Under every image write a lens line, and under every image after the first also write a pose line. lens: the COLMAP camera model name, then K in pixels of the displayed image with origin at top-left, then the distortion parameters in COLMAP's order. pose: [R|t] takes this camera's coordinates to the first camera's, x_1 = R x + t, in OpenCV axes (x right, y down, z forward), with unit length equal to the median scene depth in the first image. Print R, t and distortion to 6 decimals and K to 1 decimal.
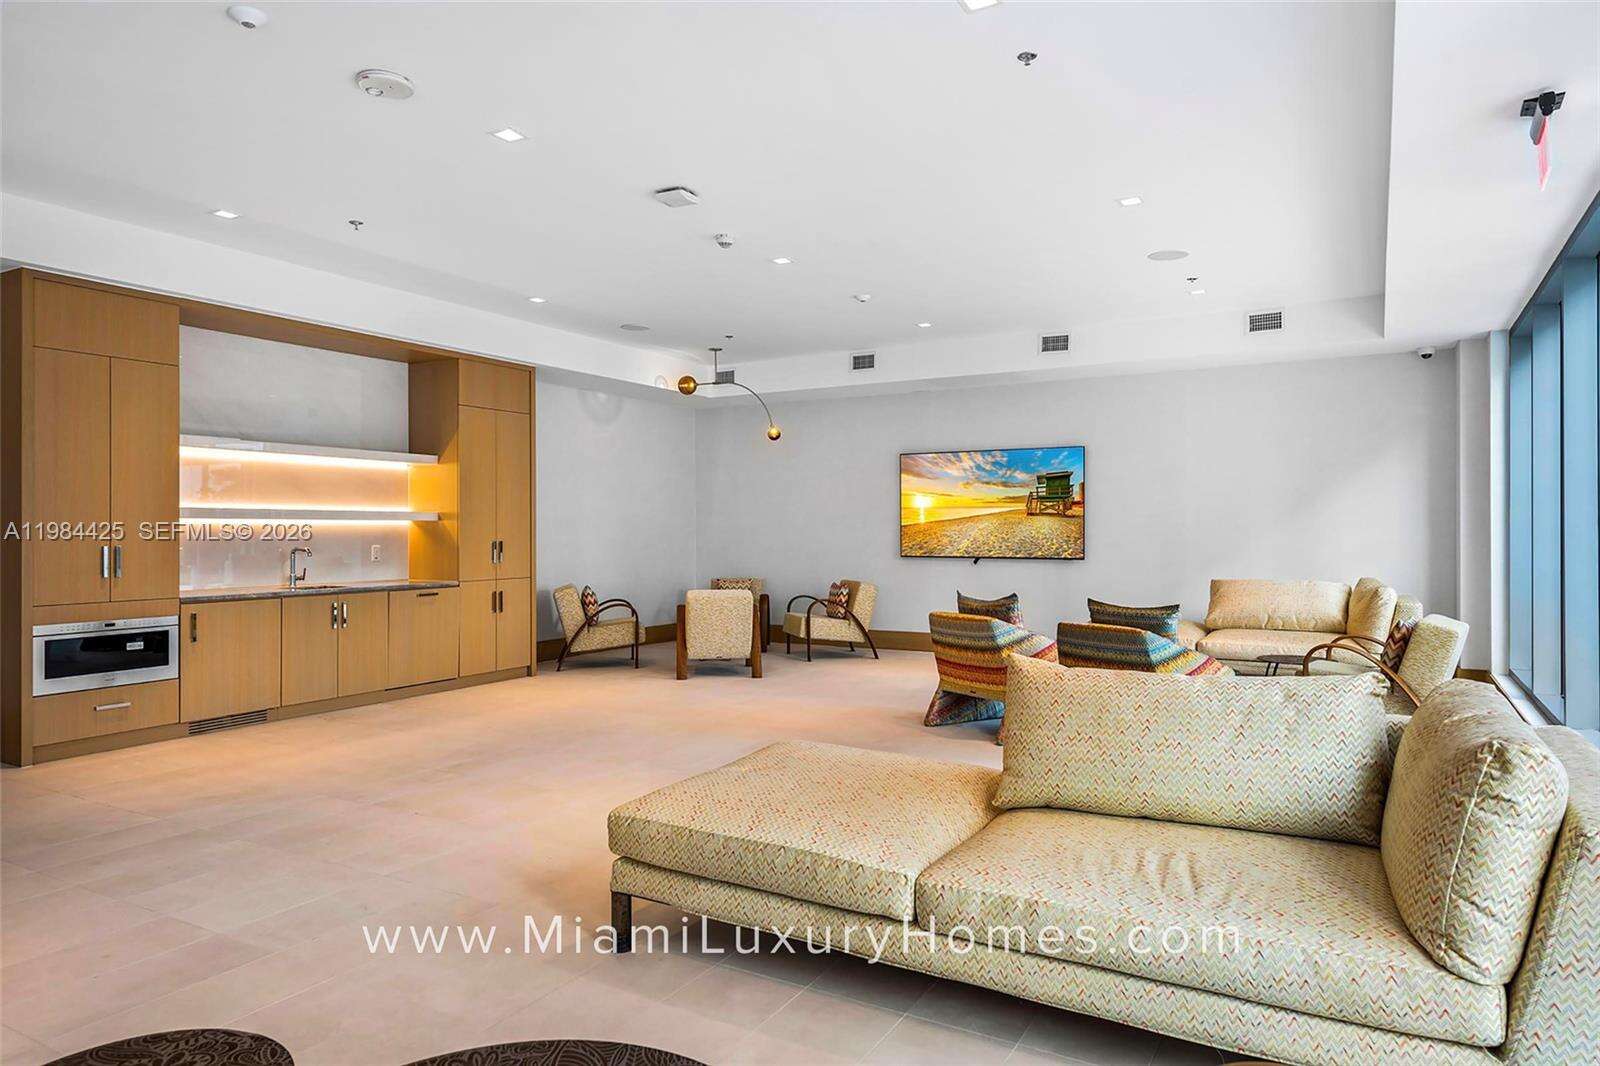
lens RADIAL K [[1009.5, 0, 801.0], [0, 1009.5, 530.4], [0, 0, 1]] dist [0.002752, 0.000193]
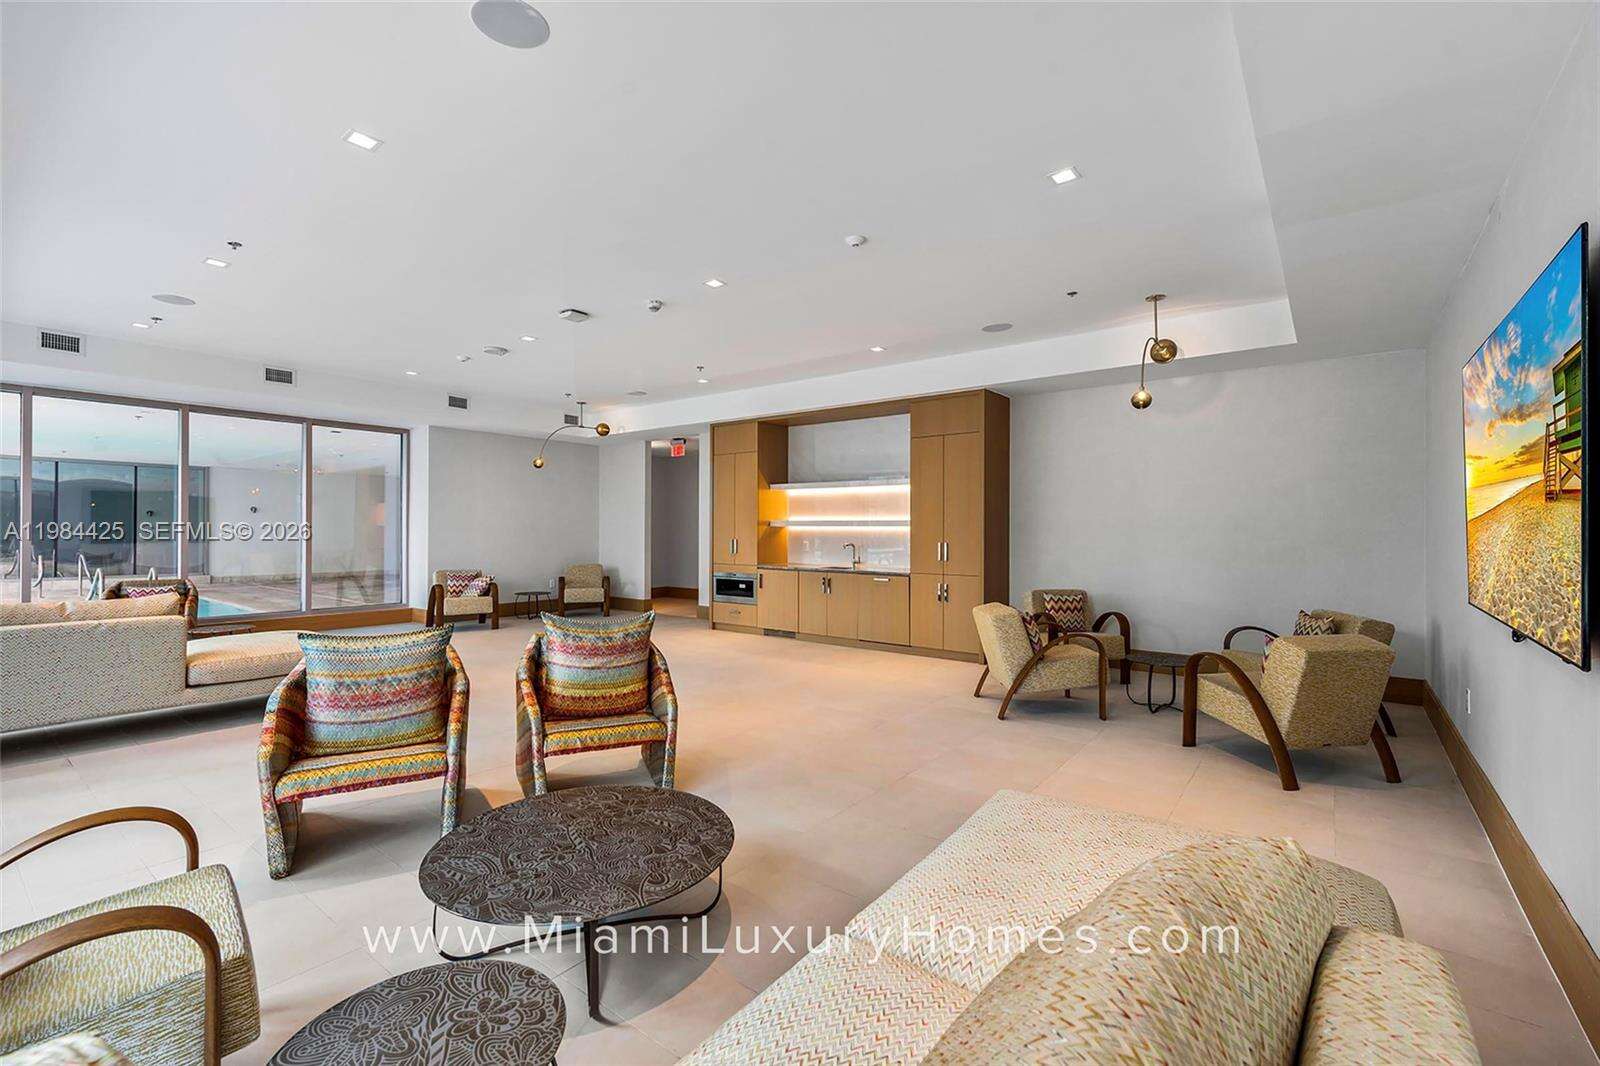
lens RADIAL K [[727.6, 0, 802.3], [0, 727.6, 527.6], [0, 0, 1]] dist [-0.001055, -0.000176]
pose [[-0.173342, -0.000073, -0.984862, 0.655301], [-0.003263, 0.999995, 0.000500, -0.008324], [0.984856, 0.003300, -0.173341, 1.094379]]
